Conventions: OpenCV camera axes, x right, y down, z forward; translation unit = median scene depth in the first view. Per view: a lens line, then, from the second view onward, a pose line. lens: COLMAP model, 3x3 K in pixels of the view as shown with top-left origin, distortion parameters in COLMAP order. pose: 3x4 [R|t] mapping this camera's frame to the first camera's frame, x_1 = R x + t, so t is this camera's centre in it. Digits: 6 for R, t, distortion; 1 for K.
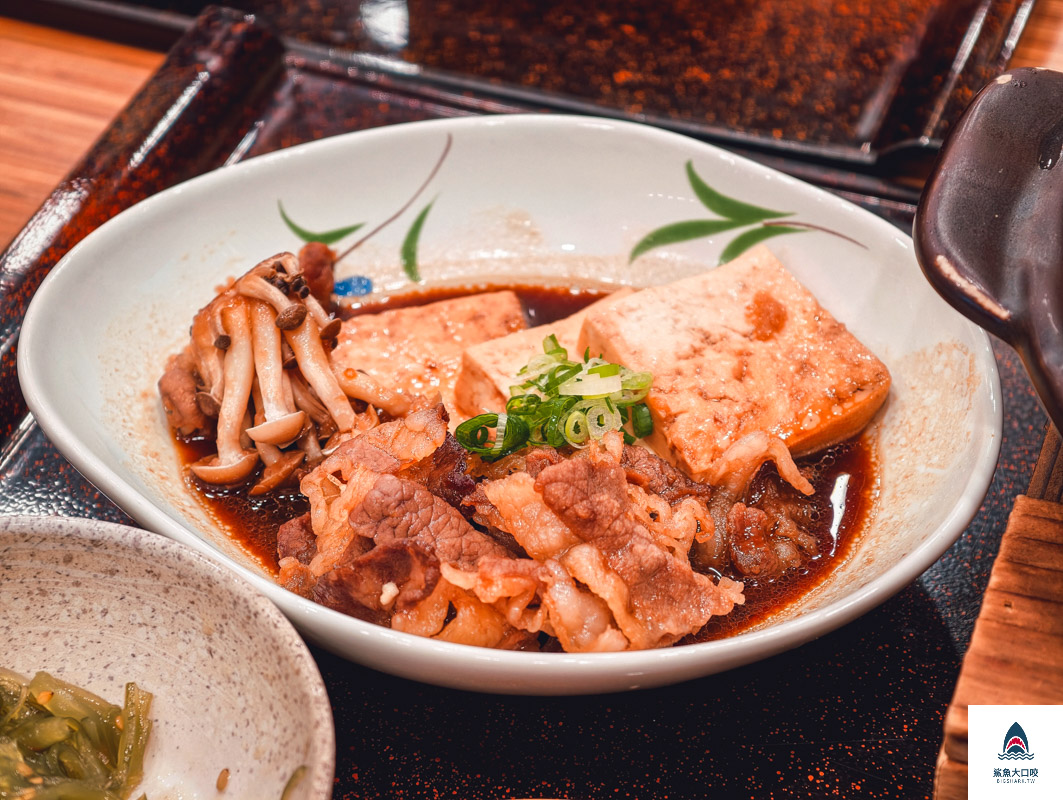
lens RADIAL K [[2666.0, 0, 496.9], [0, 2666.0, 409.9], [0, 0, 1]] dist [0.413715, 0.000000]
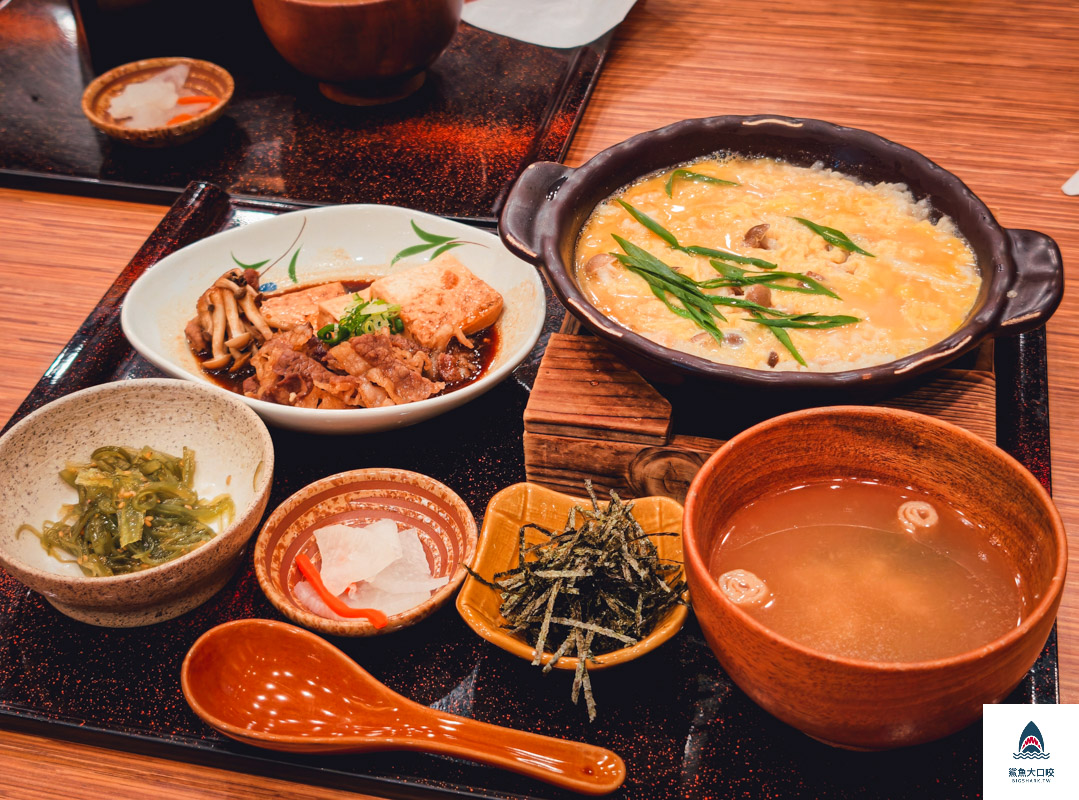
lens RADIAL K [[1580.6, 0, 536.5], [0, 1580.6, 378.2], [0, 0, 1]] dist [0.130471, 0.000000]
pose [[0.990203, -0.095324, 0.102036, 0.029105], [0.101405, 0.993259, -0.056159, 0.141752], [-0.095995, 0.065956, 0.993194, -0.378540]]
